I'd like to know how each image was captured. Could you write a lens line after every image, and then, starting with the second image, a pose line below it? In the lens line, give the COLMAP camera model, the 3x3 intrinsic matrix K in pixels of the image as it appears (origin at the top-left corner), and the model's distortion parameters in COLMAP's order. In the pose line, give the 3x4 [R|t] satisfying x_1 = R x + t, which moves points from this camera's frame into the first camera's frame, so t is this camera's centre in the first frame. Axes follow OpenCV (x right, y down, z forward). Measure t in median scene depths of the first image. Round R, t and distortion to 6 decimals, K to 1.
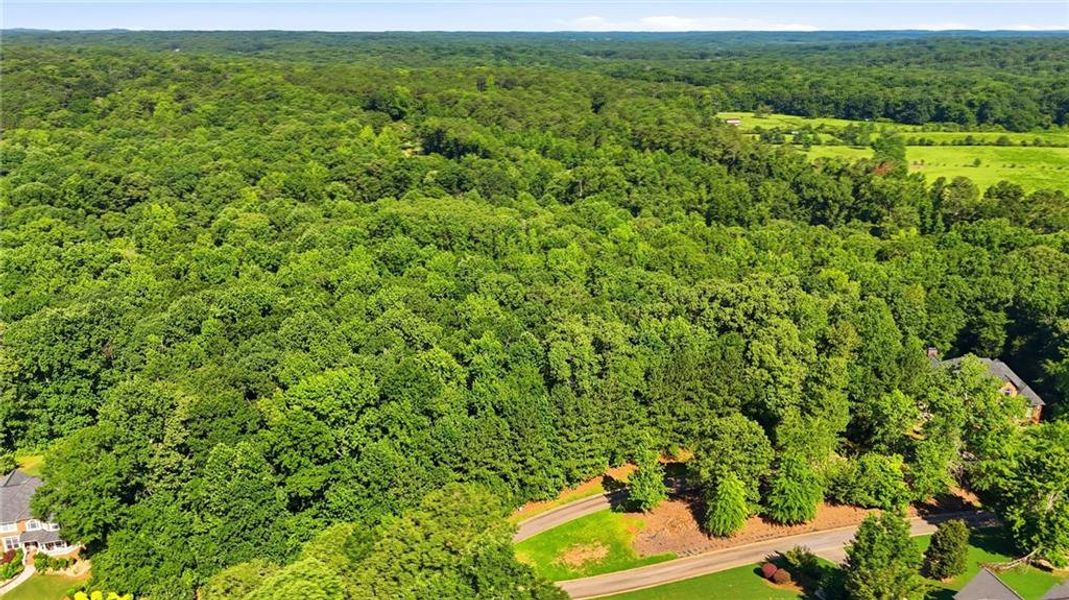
lens RADIAL K [[740.7, 0, 534.5], [0, 740.7, 300.0], [0, 0, 1]] dist [0.091006, -0.078662]
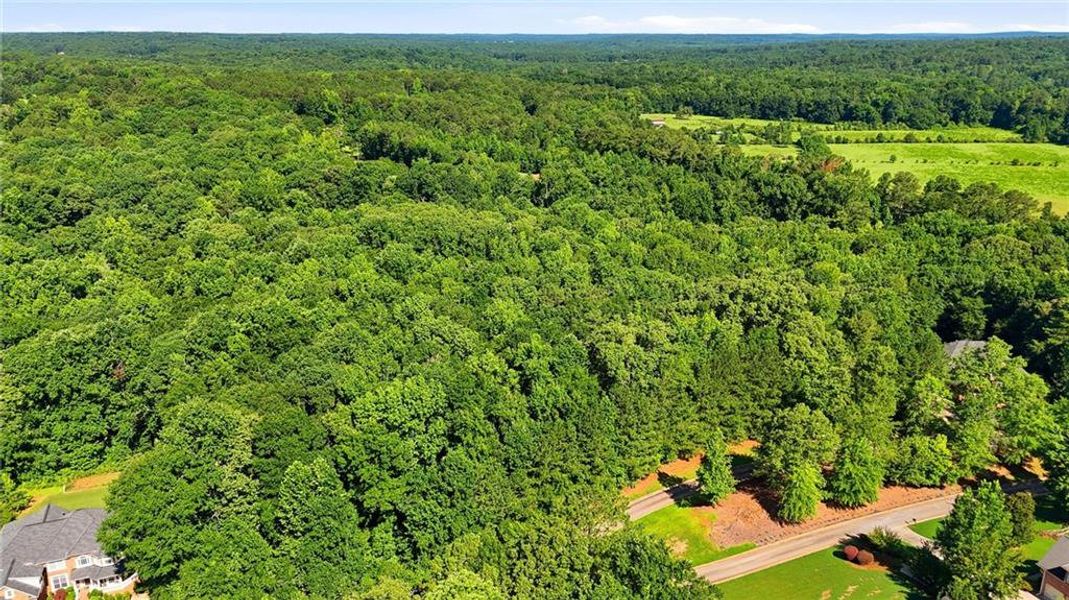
lens RADIAL K [[740.7, 0, 534.5], [0, 740.7, 300.0], [0, 0, 1]] dist [0.091006, -0.078662]
pose [[0.993844, -0.037314, 0.104320, -0.125212], [0.037655, 0.999290, -0.001301, -0.002603], [-0.104198, 0.005221, 0.994543, 0.004243]]
